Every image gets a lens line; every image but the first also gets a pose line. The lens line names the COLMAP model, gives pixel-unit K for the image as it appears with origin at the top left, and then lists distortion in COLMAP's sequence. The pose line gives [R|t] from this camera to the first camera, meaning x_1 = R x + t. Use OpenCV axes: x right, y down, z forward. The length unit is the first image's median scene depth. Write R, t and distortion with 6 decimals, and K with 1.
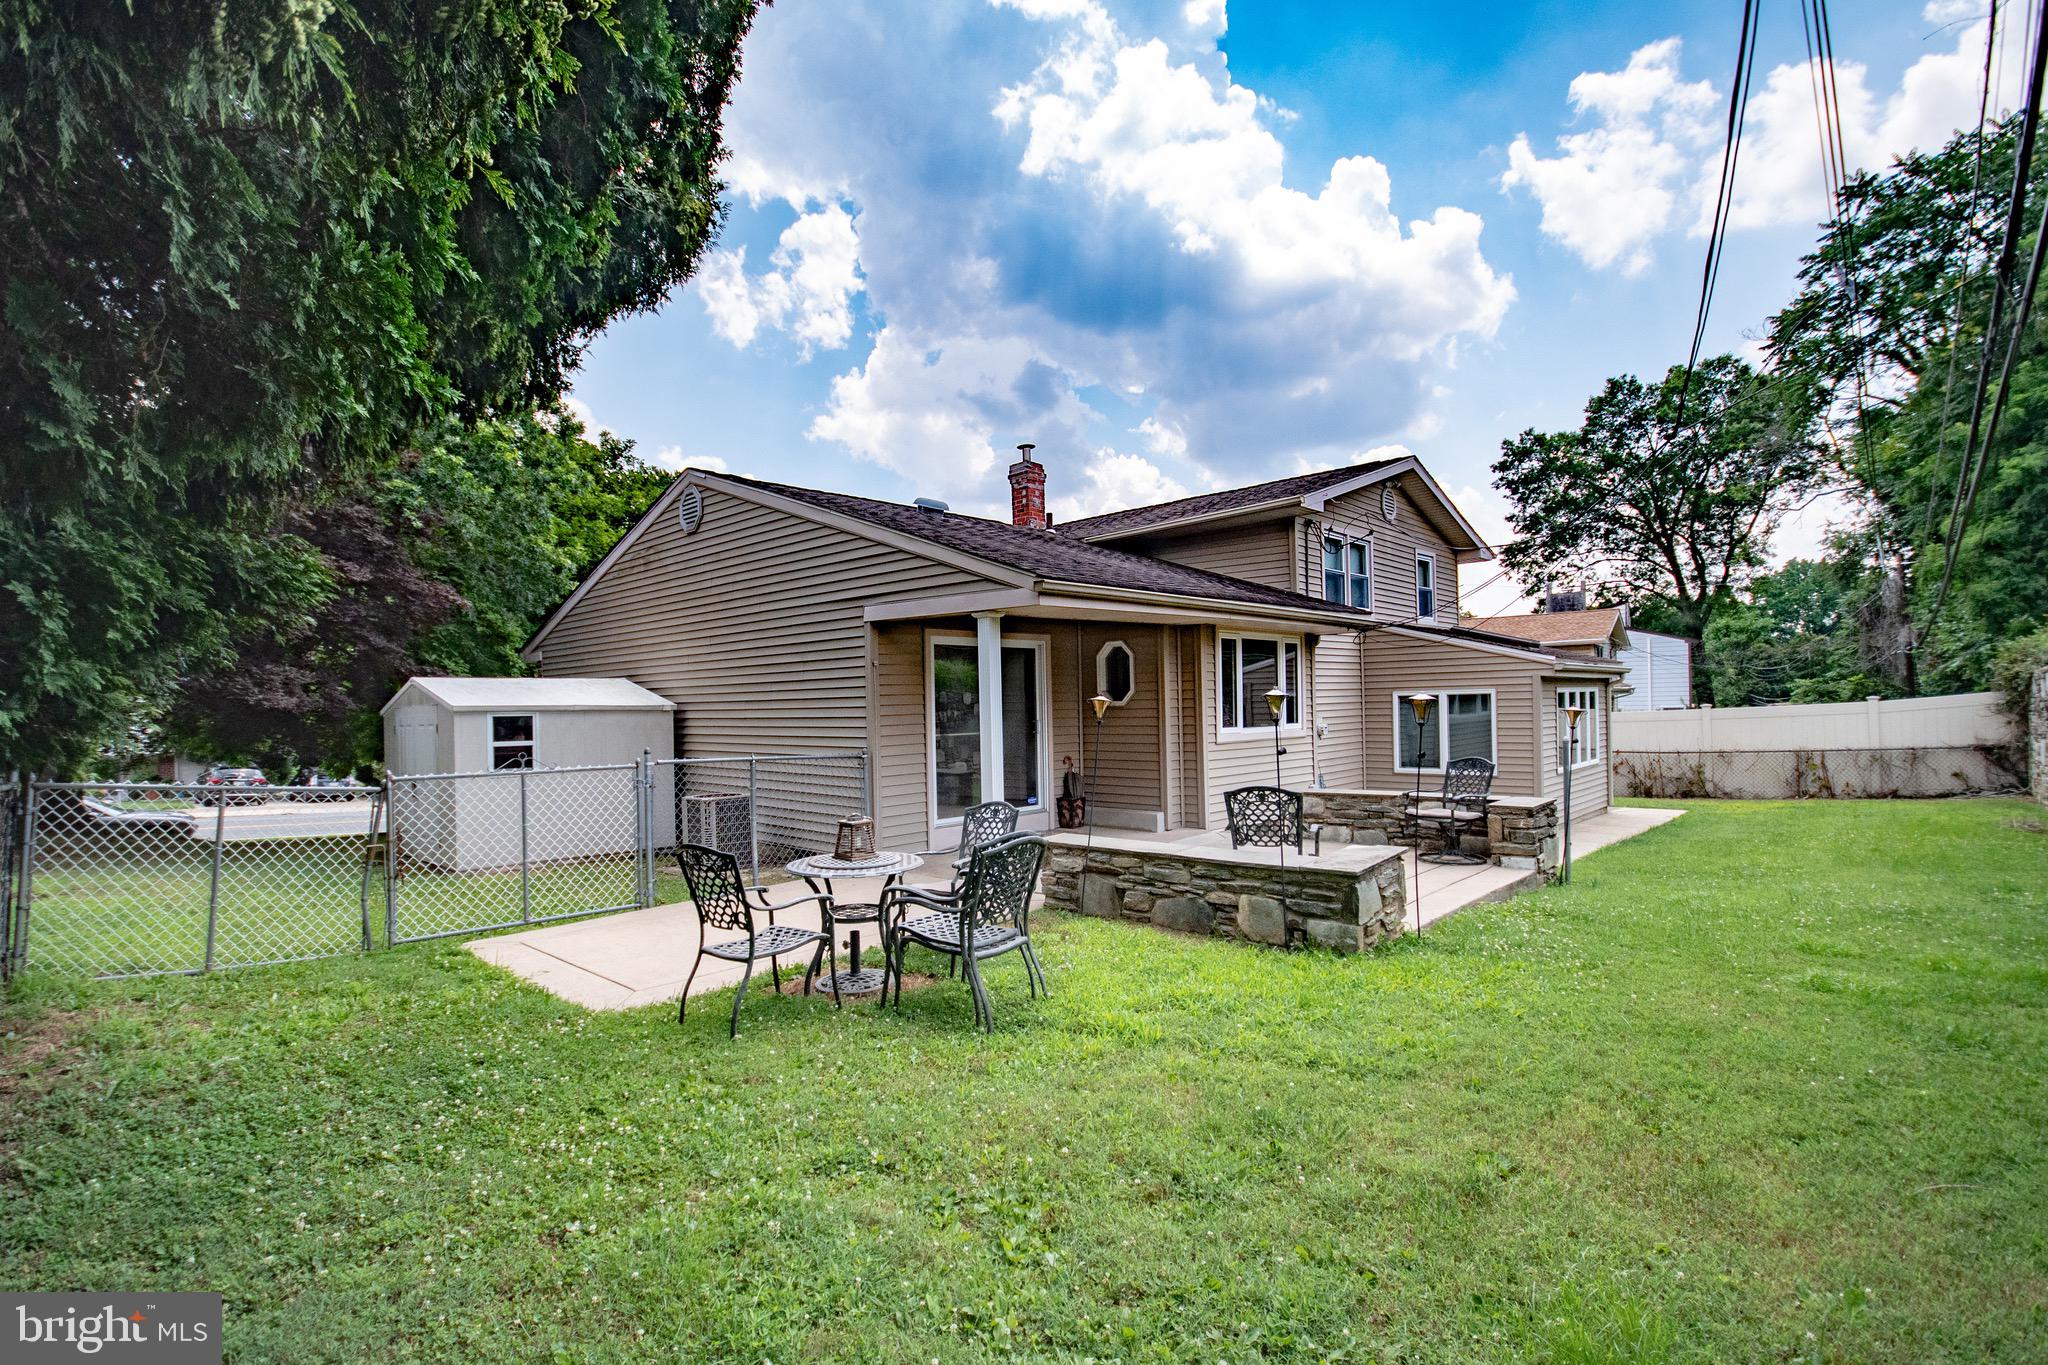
lens RADIAL K [[903.1, 0, 1036.7], [0, 903.1, 692.1], [0, 0, 1]] dist [0.001155, -0.001378]
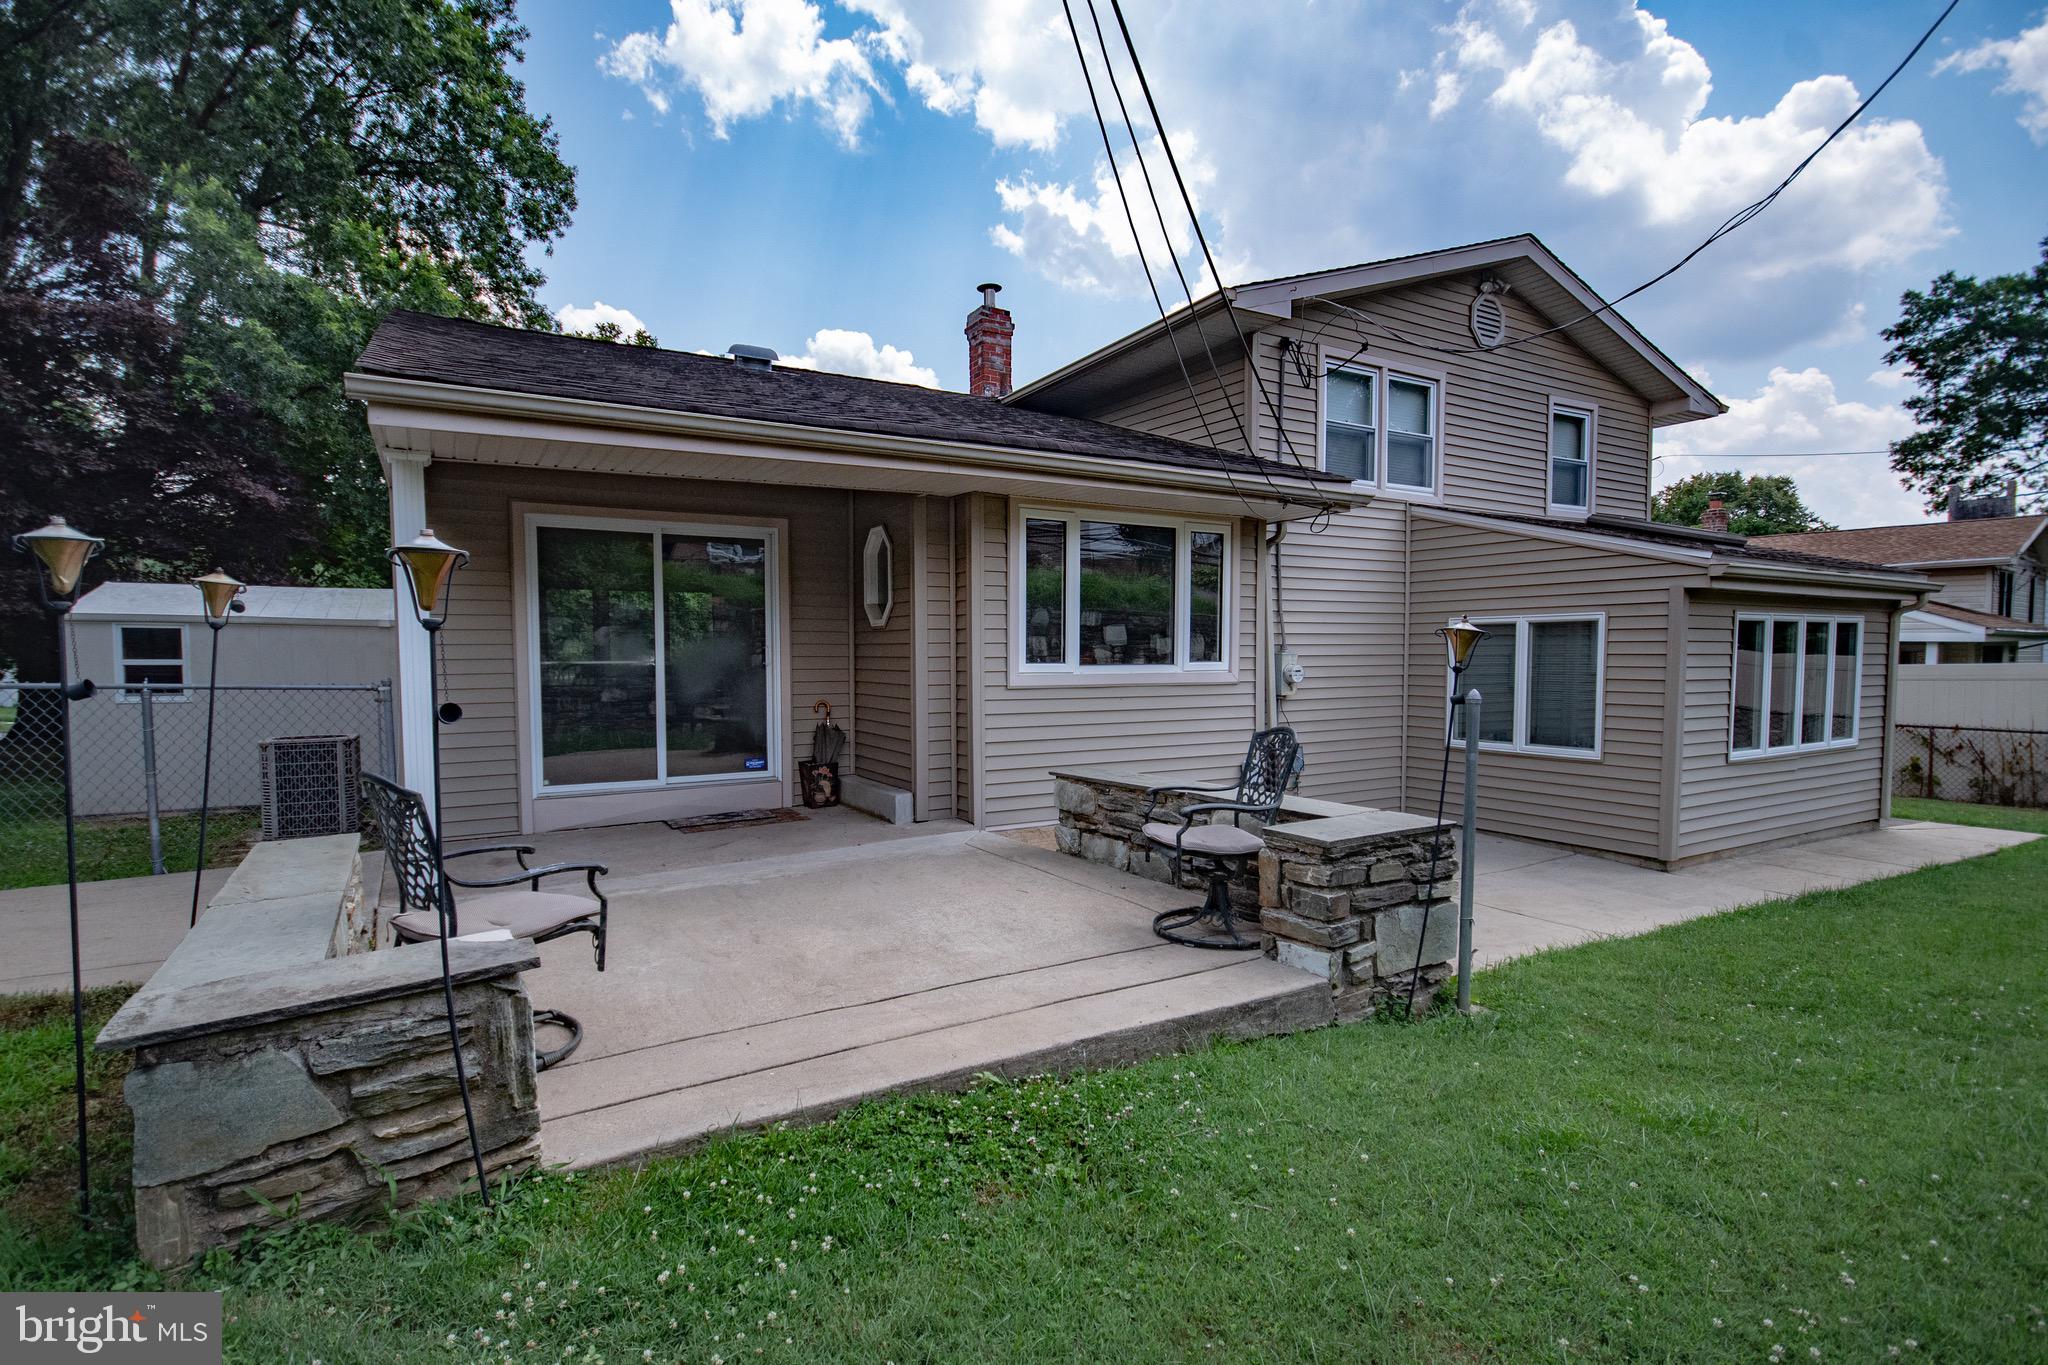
lens RADIAL K [[961.6, 0, 1021.3], [0, 961.6, 692.9], [0, 0, 1]] dist [-0.000493, -0.002528]
pose [[0.961775, 0.030569, -0.272131, 0.271368], [-0.013932, 0.997925, 0.062861, 0.013027], [0.273488, -0.056667, 0.960205, 0.257182]]
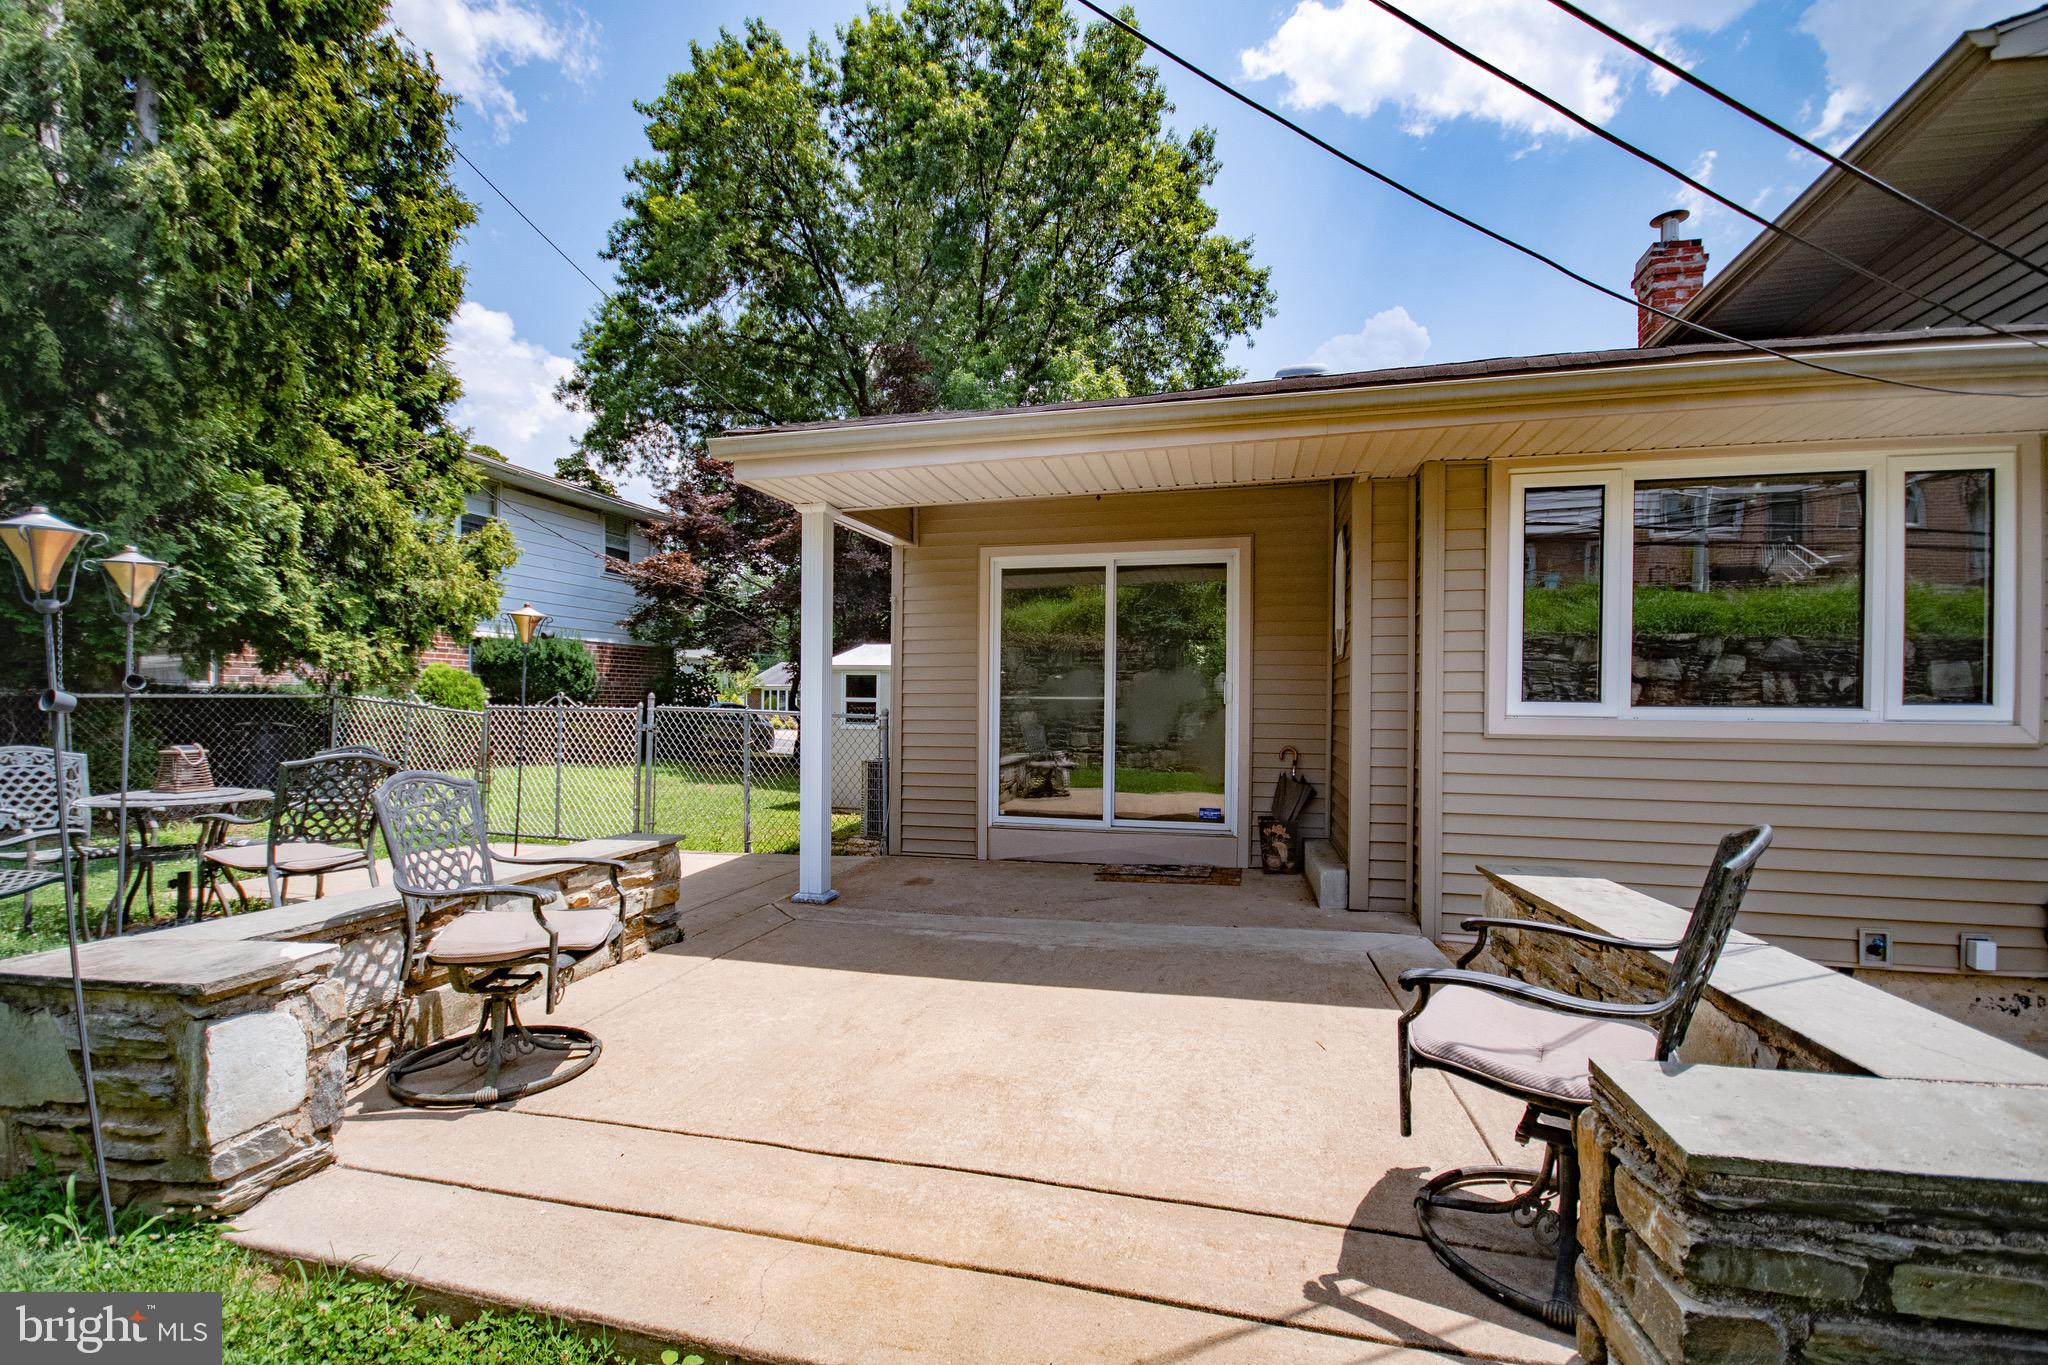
lens RADIAL K [[903.1, 0, 1019.9], [0, 903.1, 693.0], [0, 0, 1]] dist [0.001155, -0.001378]
pose [[0.488695, 0.013733, -0.872347, 0.324354], [-0.005403, 0.999905, 0.012715, 0.022542], [0.872438, -0.001501, 0.488722, 0.419370]]
